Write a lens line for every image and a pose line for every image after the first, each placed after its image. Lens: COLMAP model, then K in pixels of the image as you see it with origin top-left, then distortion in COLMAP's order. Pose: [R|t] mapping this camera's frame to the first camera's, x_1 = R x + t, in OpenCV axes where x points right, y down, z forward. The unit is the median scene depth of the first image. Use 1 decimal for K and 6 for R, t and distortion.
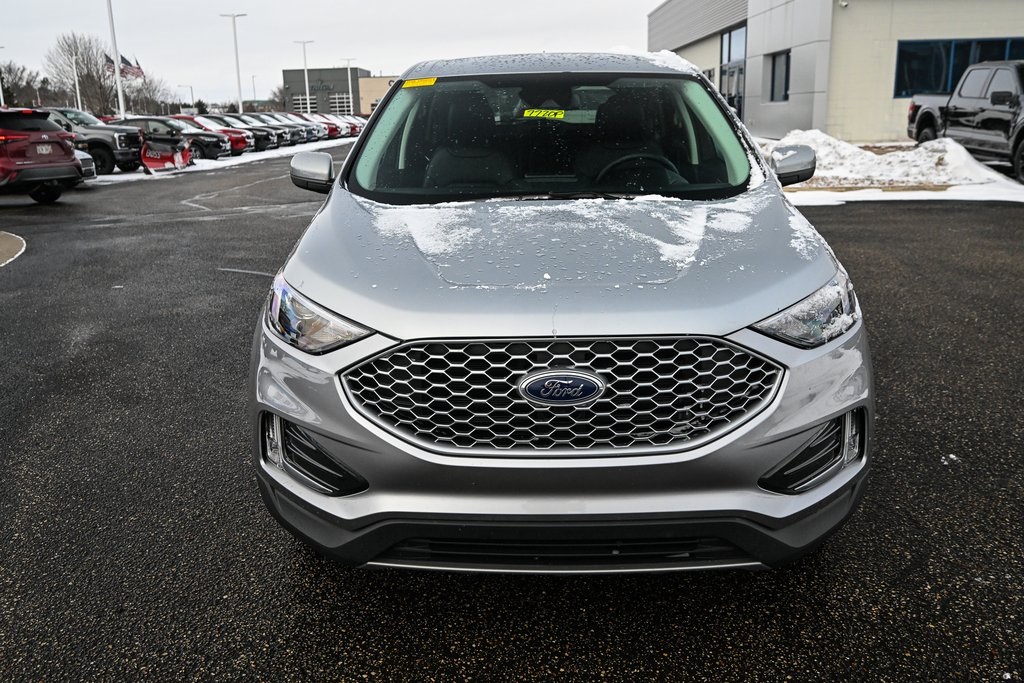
lens RADIAL K [[877.2, 0, 509.8], [0, 877.2, 338.7], [0, 0, 1]] dist [-0.004846, 0.005720]
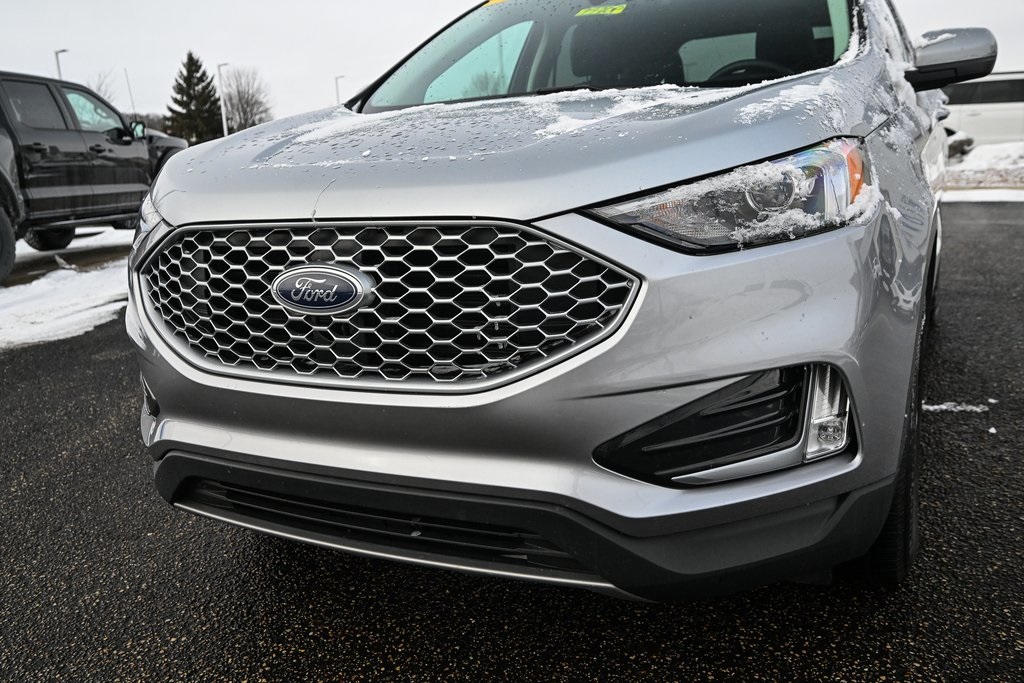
lens RADIAL K [[877.2, 0, 498.4], [0, 877.2, 349.3], [0, 0, 1]] dist [-0.004846, 0.005720]
pose [[0.906331, 0.066860, -0.417246, 0.492825], [-0.073946, 0.997262, -0.000821, 0.092766], [0.416049, 0.031598, 0.908793, 0.389761]]
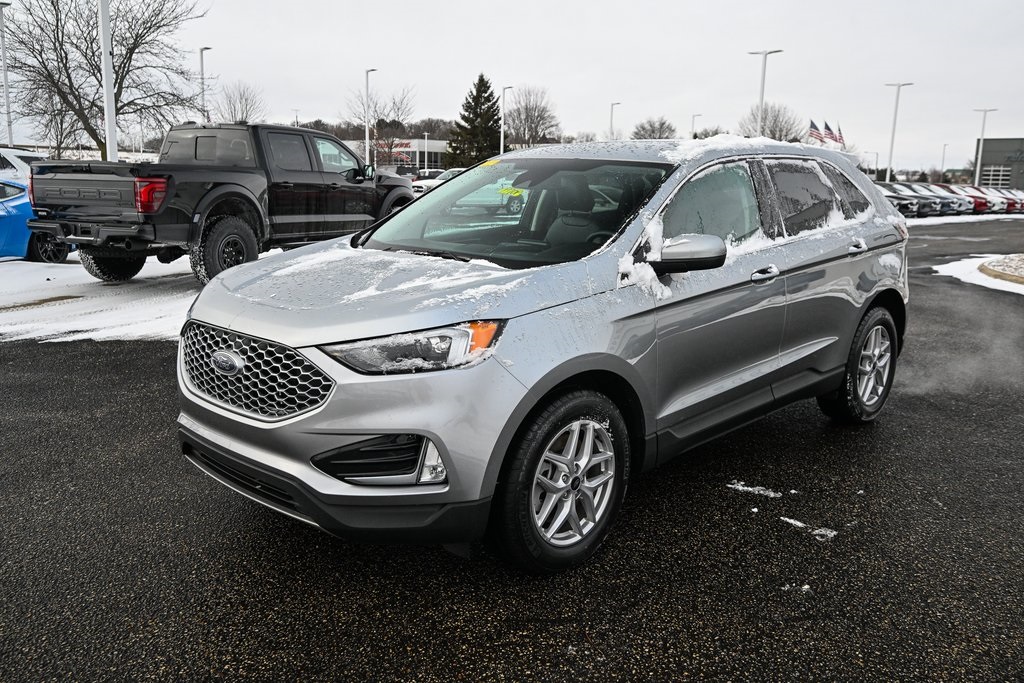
lens RADIAL K [[877.2, 0, 506.7], [0, 877.2, 339.5], [0, 0, 1]] dist [-0.004846, 0.005720]
pose [[0.737042, 0.165054, -0.655382, 1.400452], [-0.210144, 0.977621, 0.009881, -0.100927], [0.642346, 0.130442, 0.755233, 0.140678]]
